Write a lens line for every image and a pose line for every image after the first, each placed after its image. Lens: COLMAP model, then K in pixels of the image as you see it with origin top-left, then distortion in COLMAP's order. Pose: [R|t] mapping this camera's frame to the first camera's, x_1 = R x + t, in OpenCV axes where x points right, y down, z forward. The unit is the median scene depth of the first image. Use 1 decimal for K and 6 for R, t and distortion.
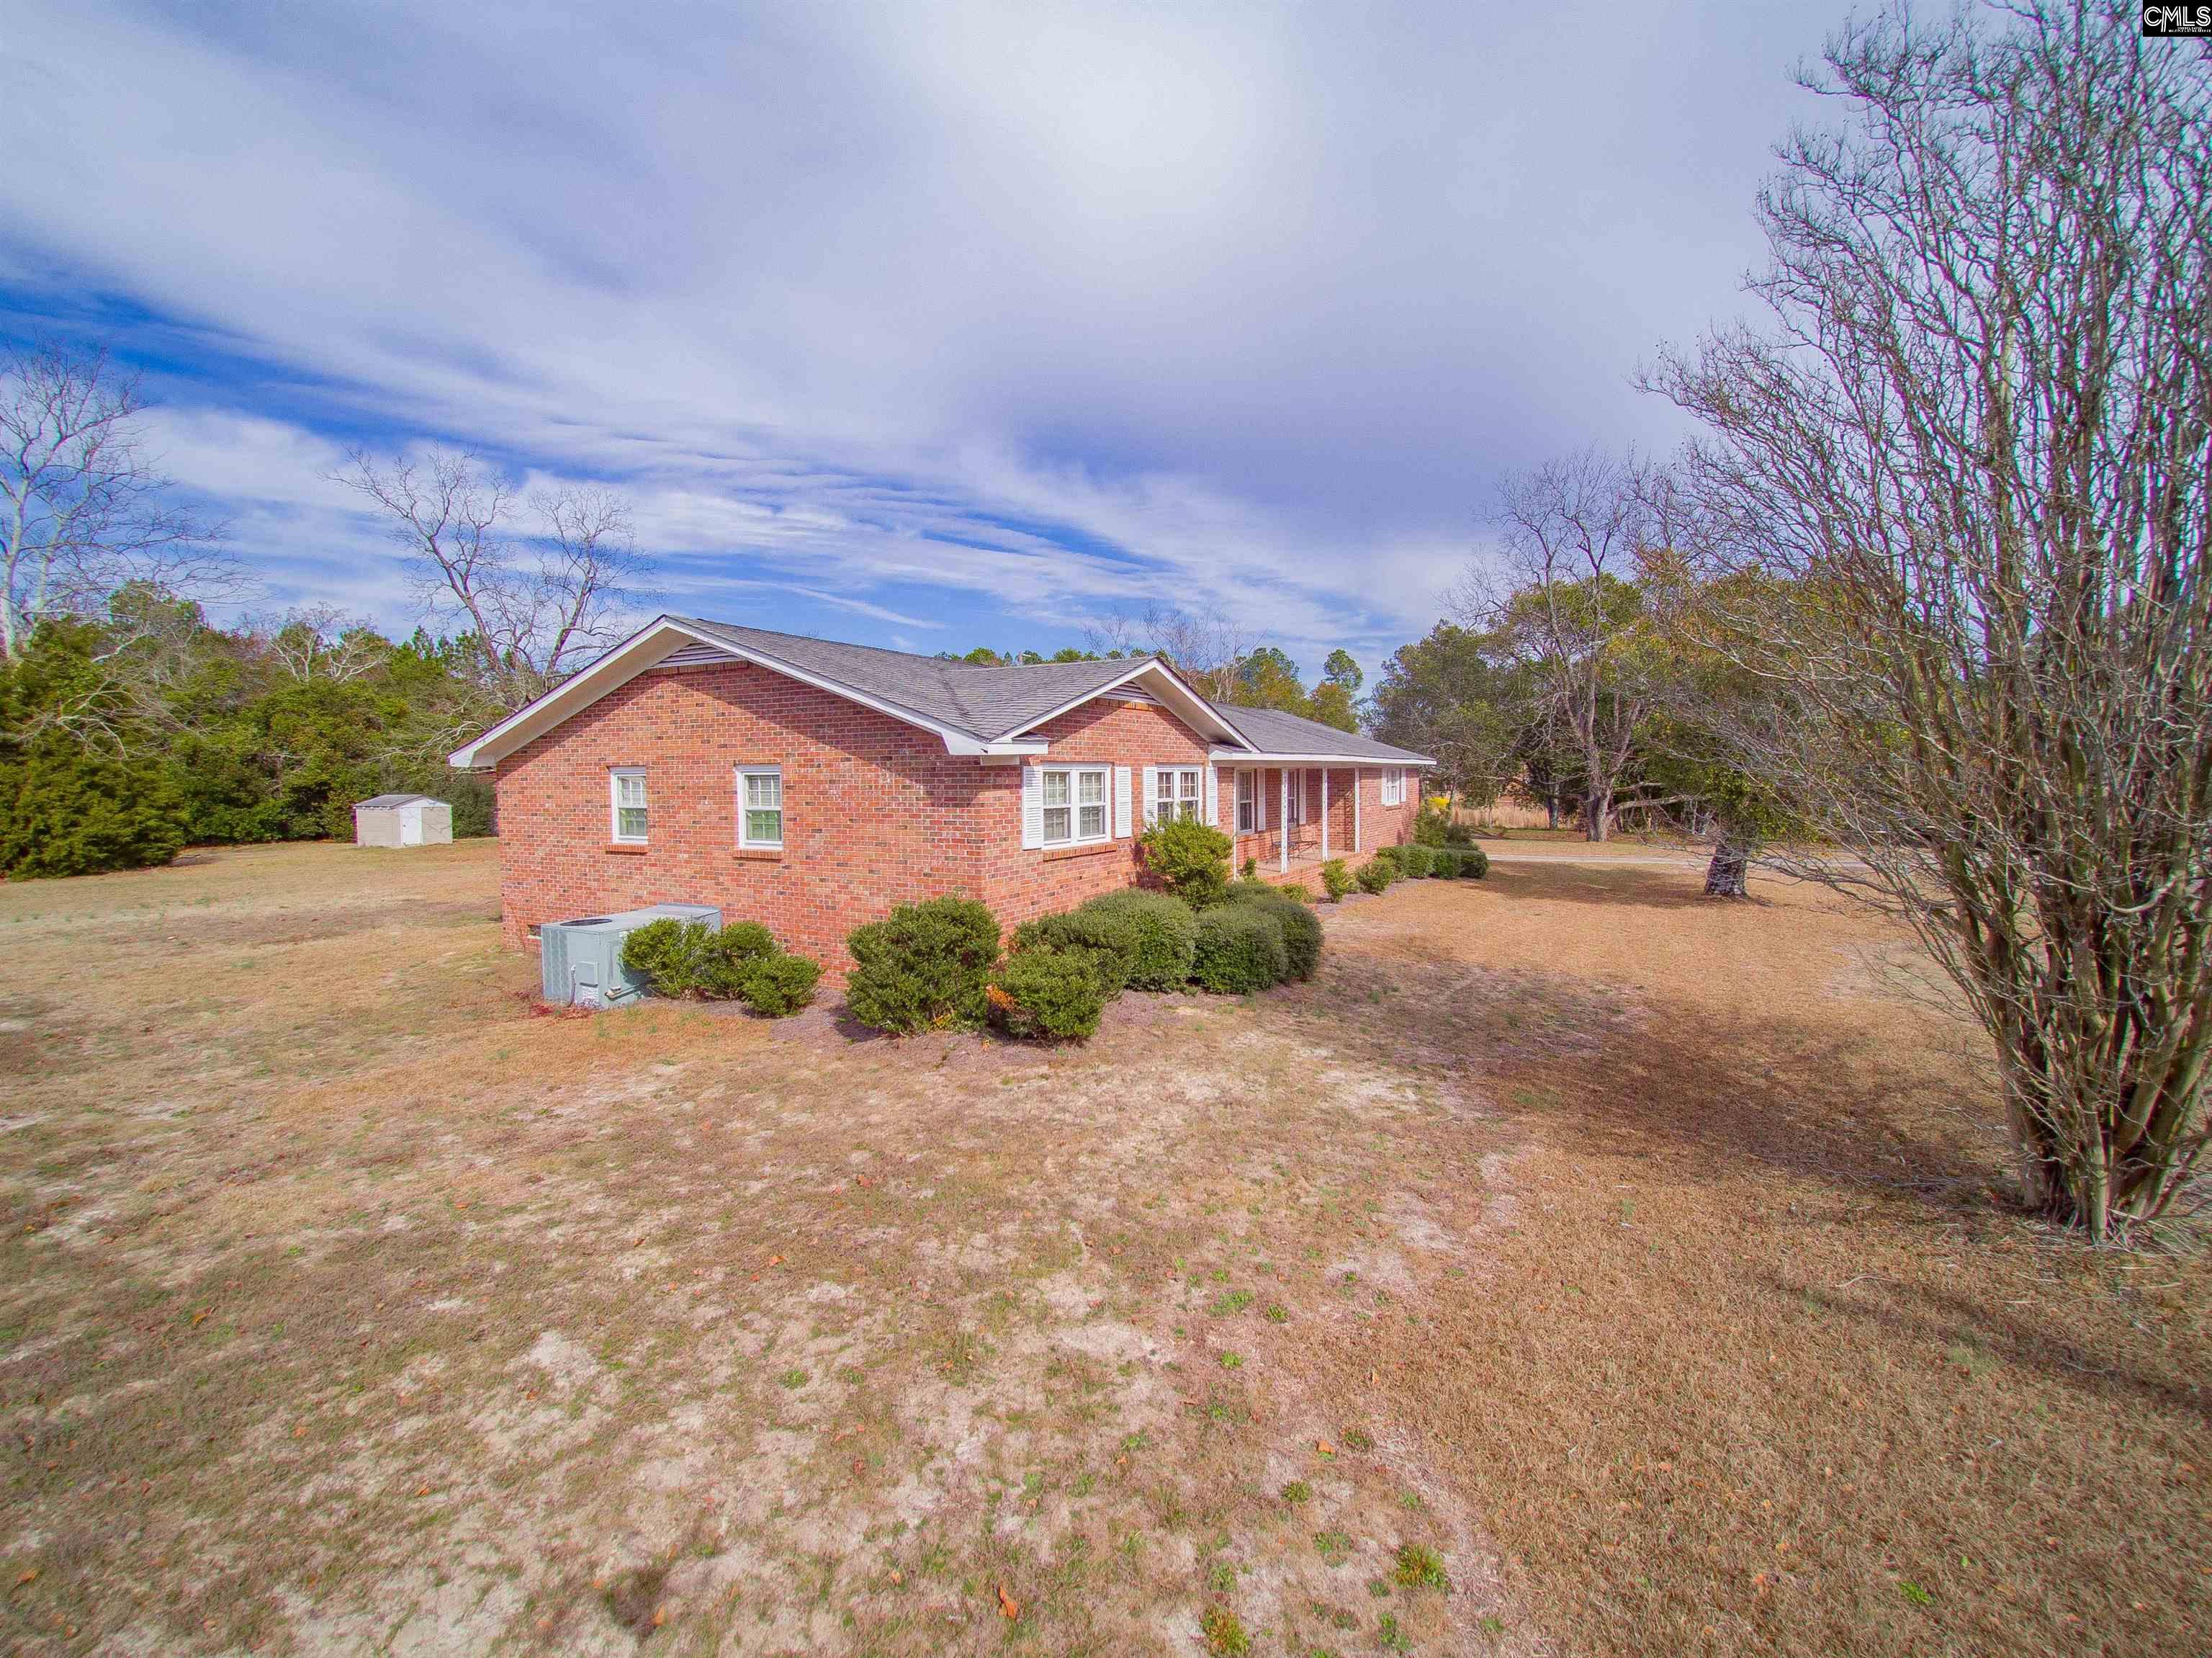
lens RADIAL K [[959.7, 0, 1128.0], [0, 959.7, 822.7], [0, 0, 1]] dist [0.037917, -0.018568]
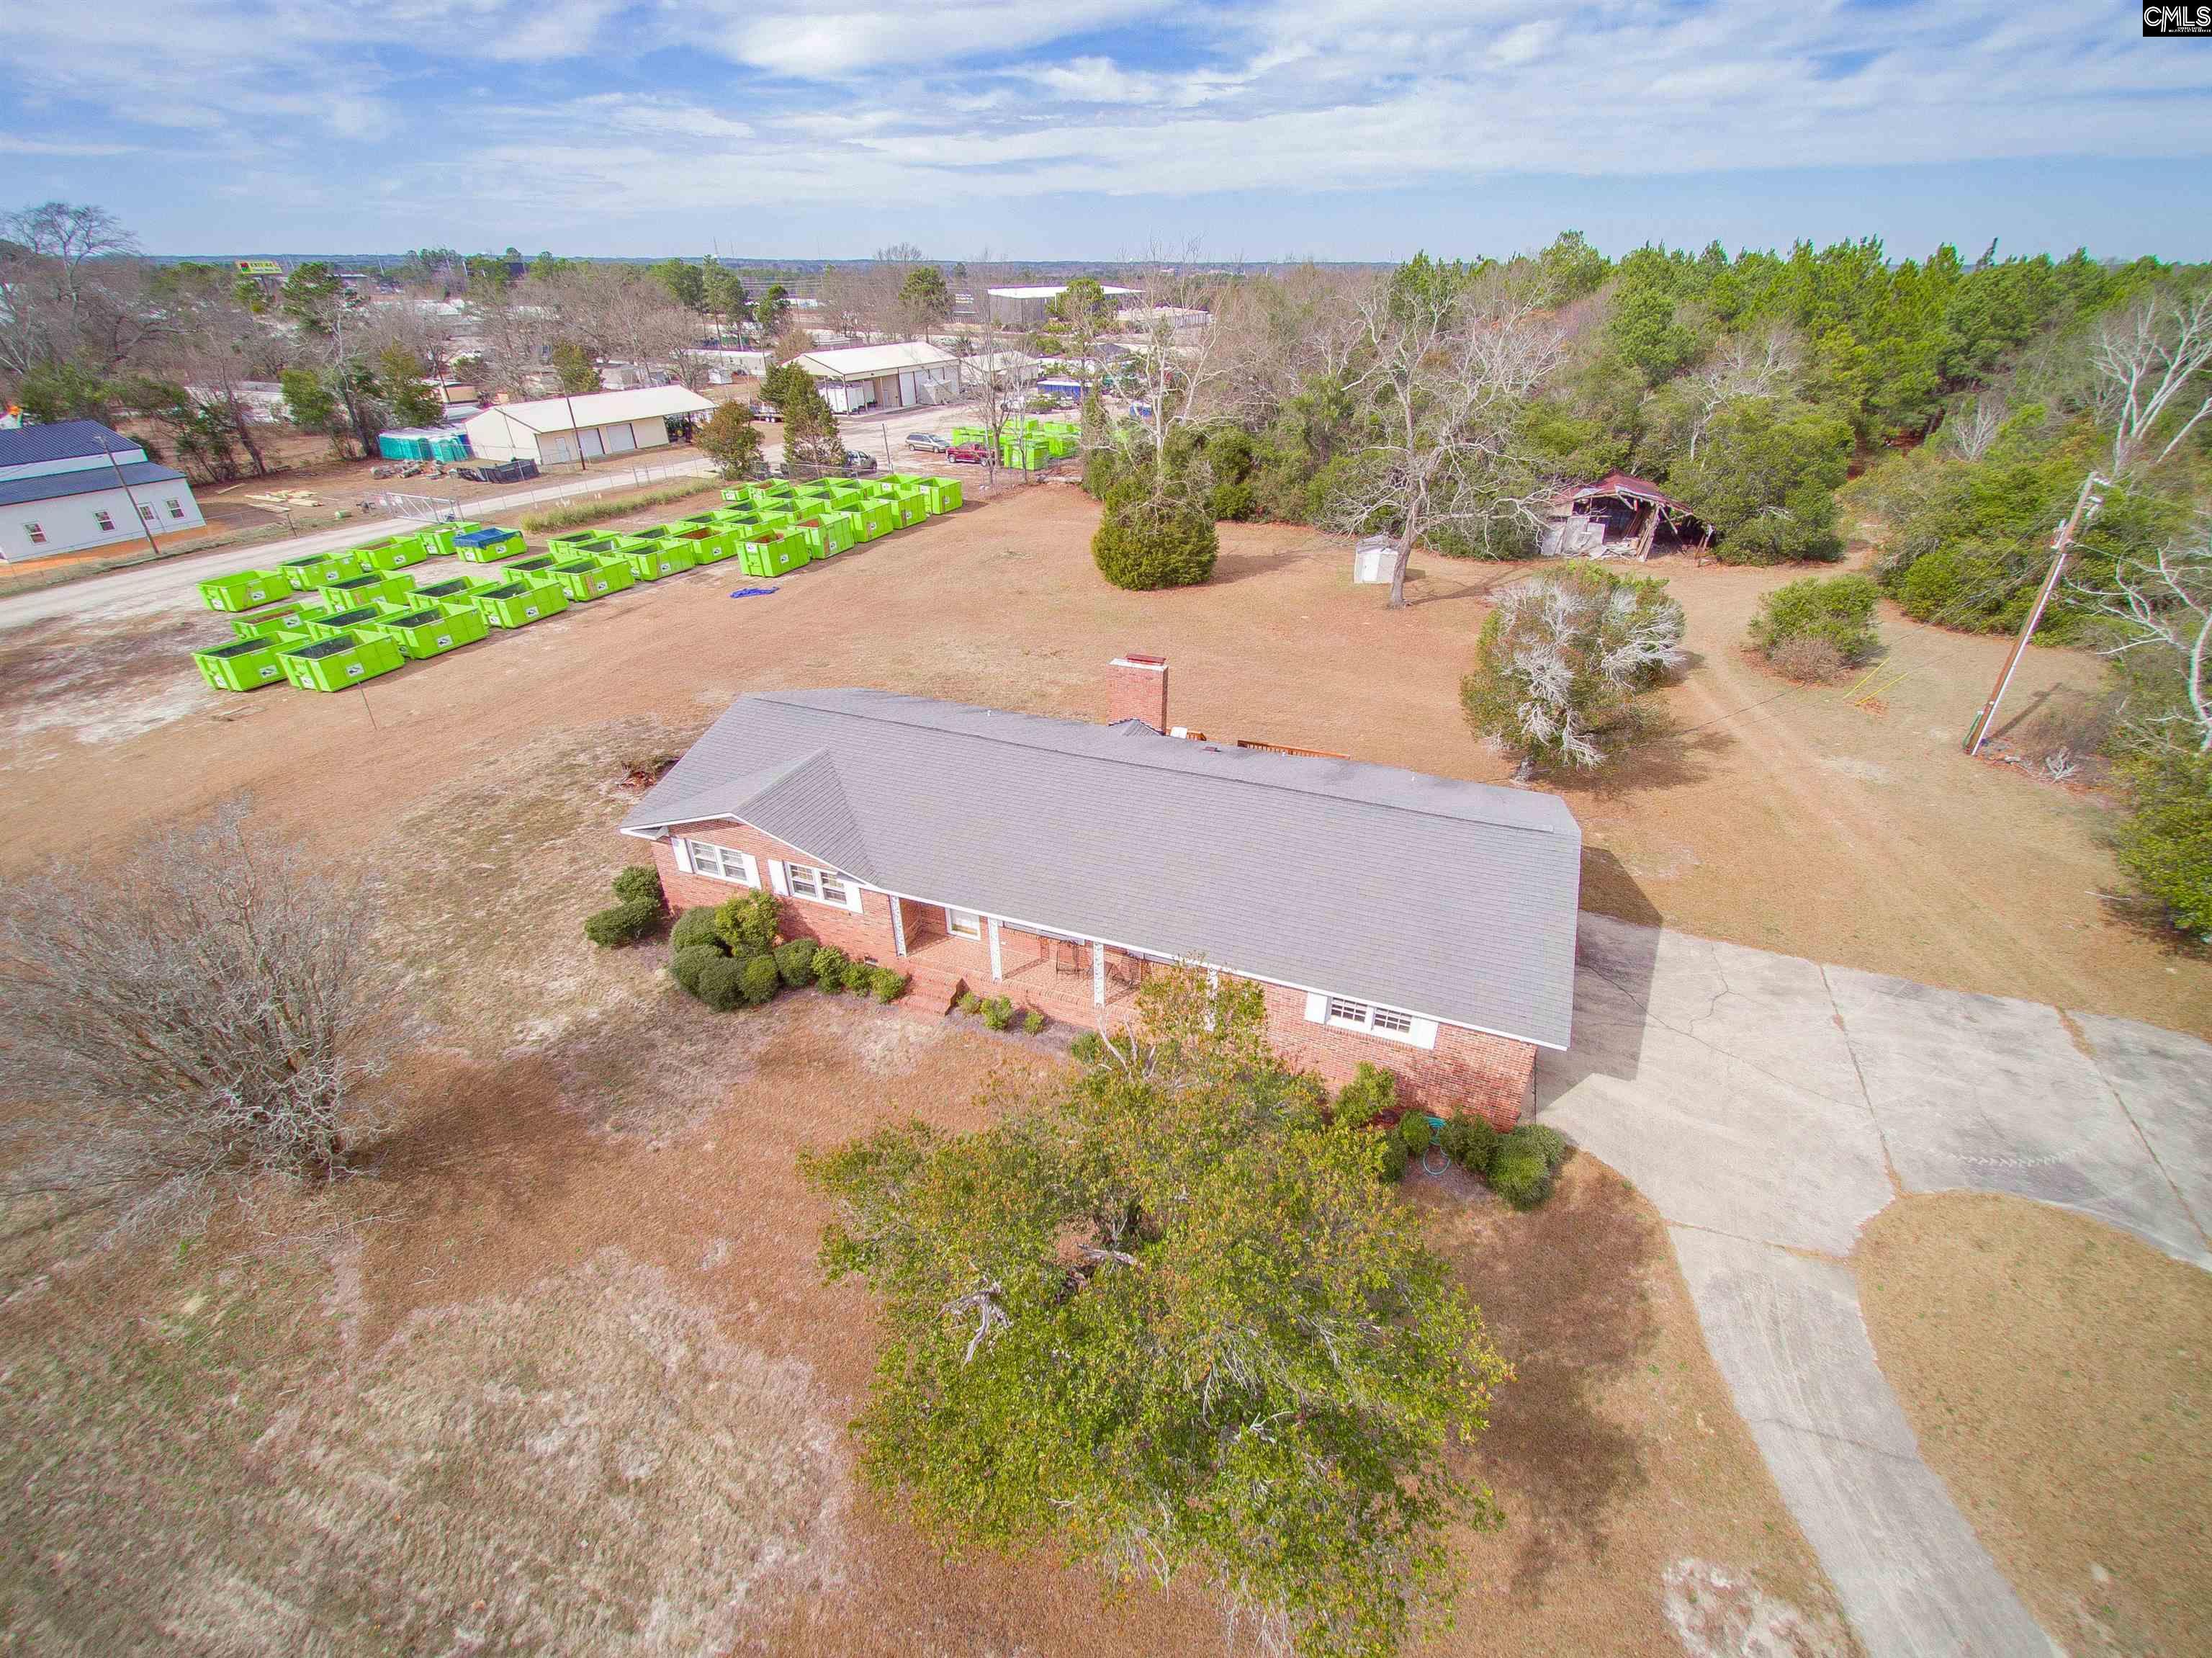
lens RADIAL K [[959.7, 0, 1128.0], [0, 959.7, 822.7], [0, 0, 1]] dist [0.037917, -0.018568]
pose [[0.161306, 0.498695, -0.851636, 1.891654], [-0.058945, 0.866264, 0.496097, -1.226219], [0.985143, -0.029824, 0.169129, 1.641570]]
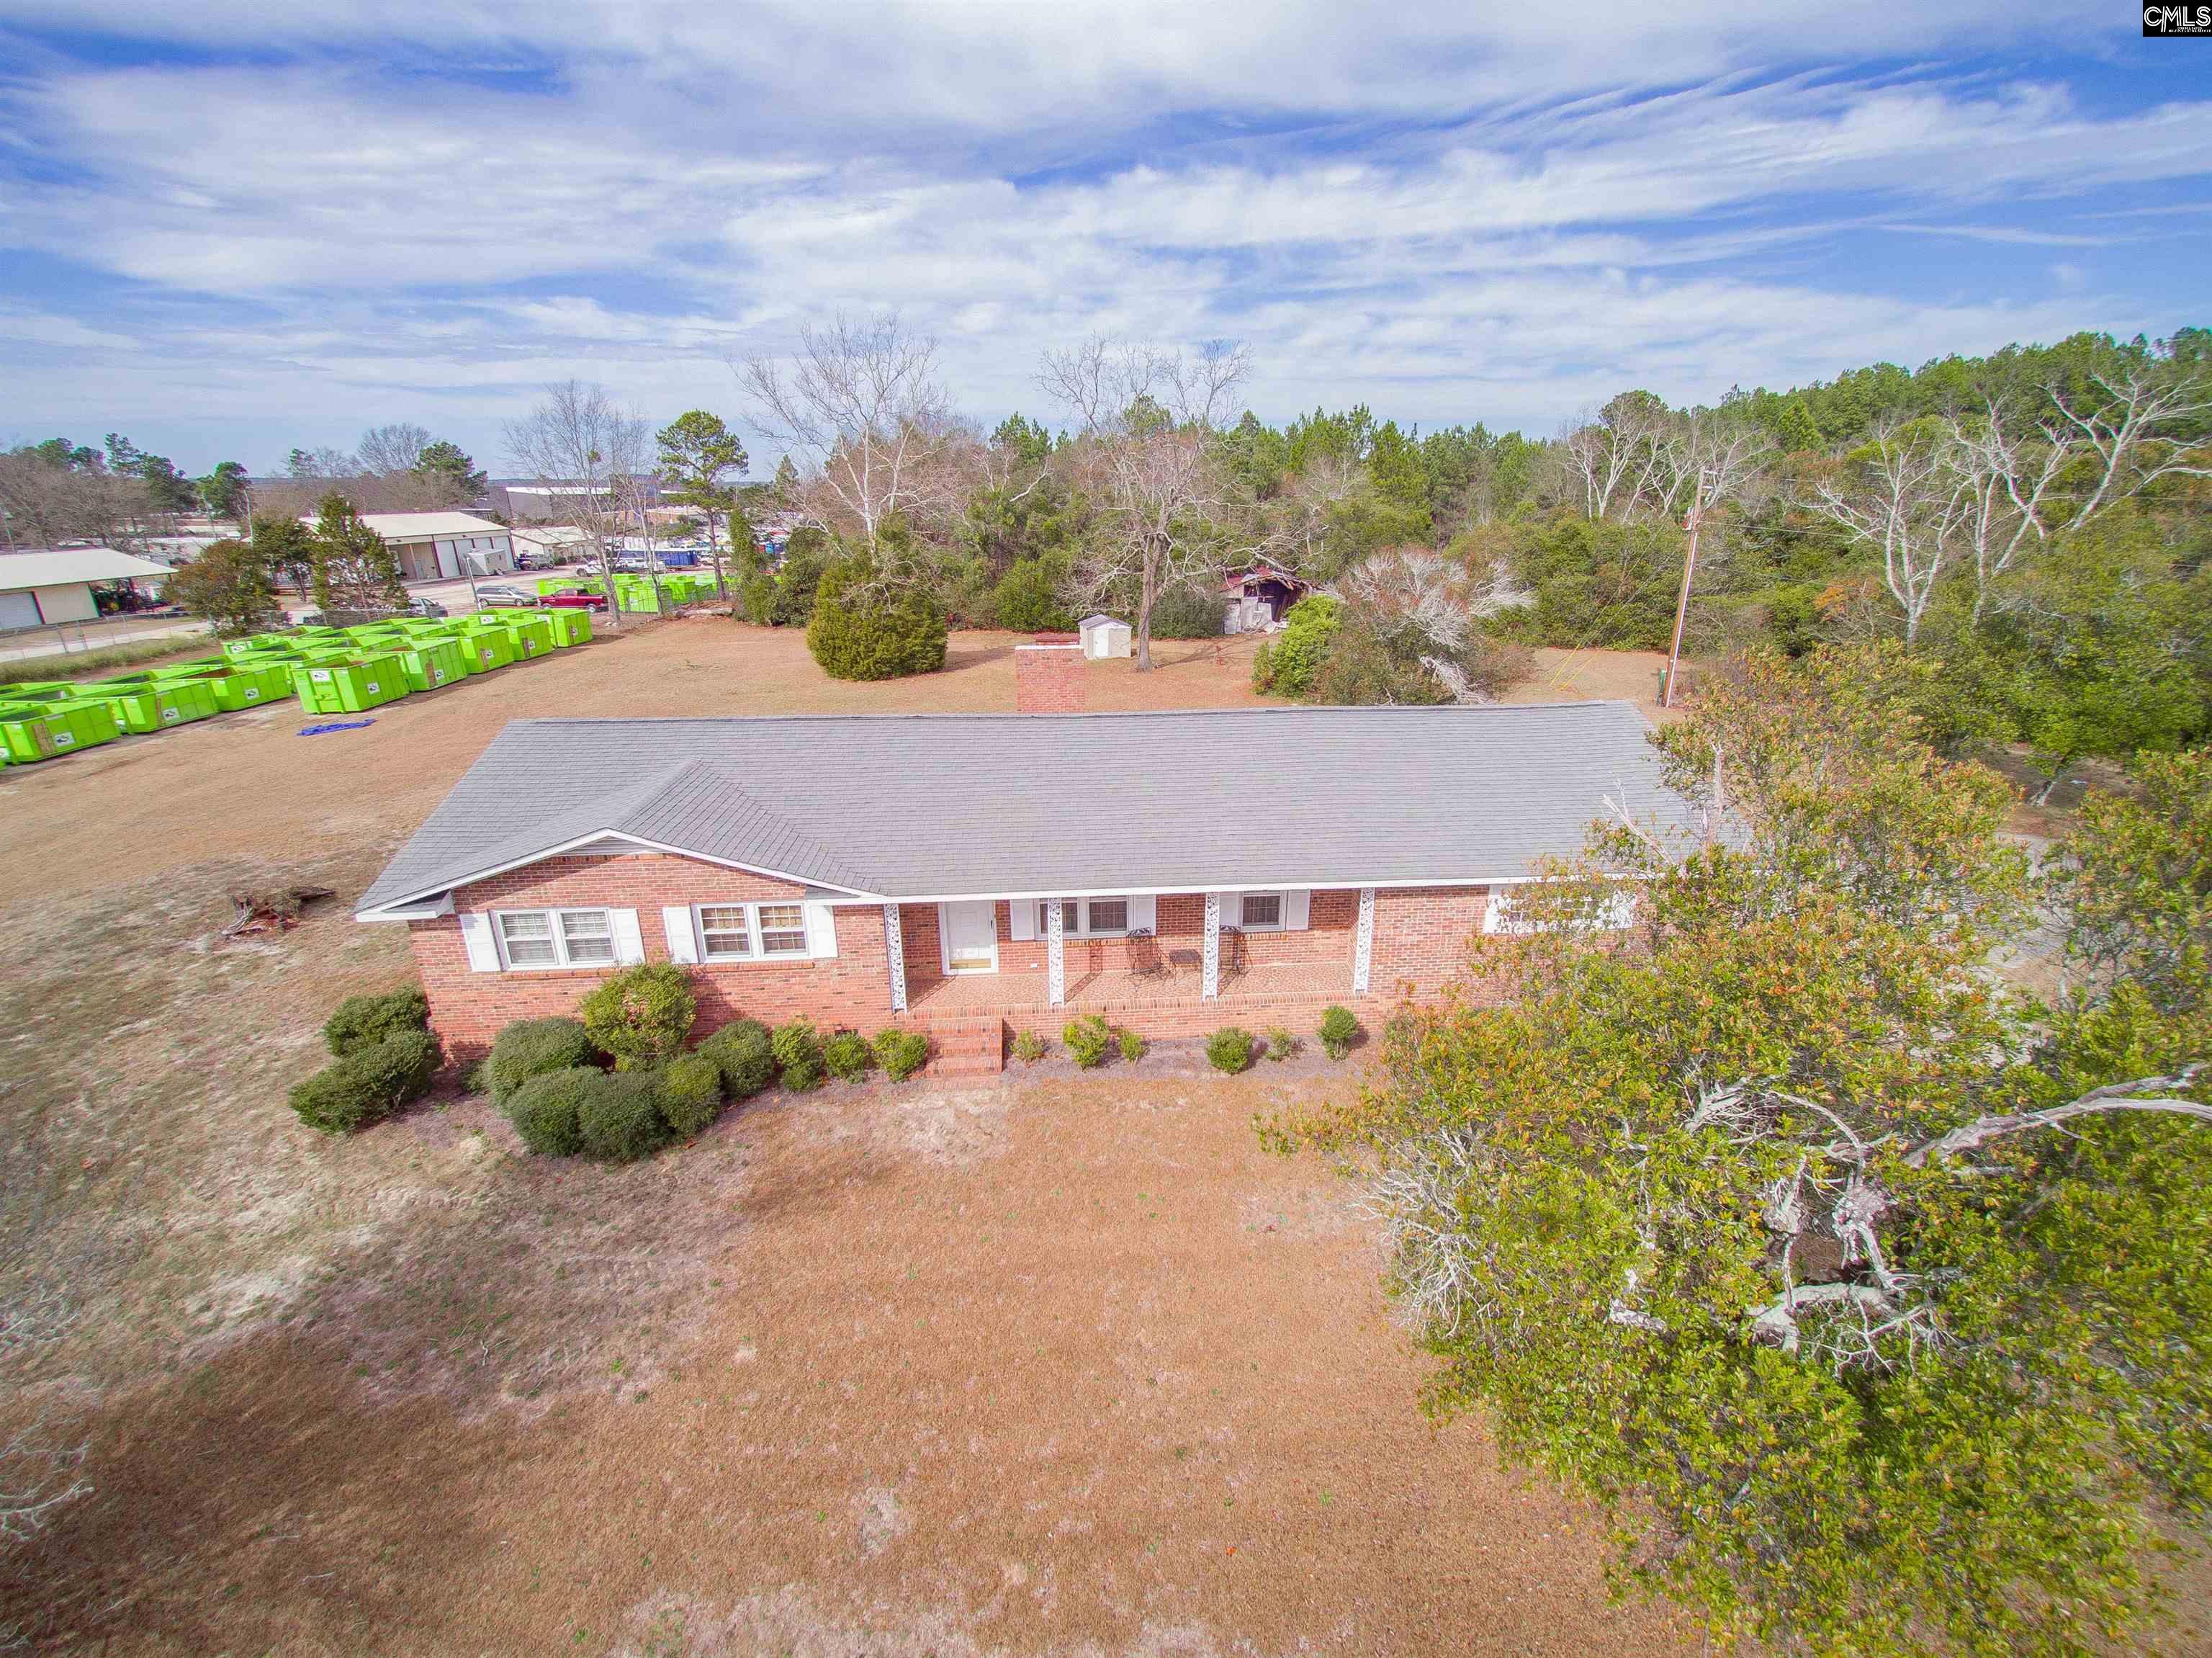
lens RADIAL K [[959.7, 0, 1128.0], [0, 959.7, 822.7], [0, 0, 1]] dist [0.037917, -0.018568]
pose [[0.562912, 0.280247, -0.777555, 1.389243], [-0.049346, 0.950479, 0.306848, -0.625119], [0.825043, -0.134359, 0.548865, 1.035720]]
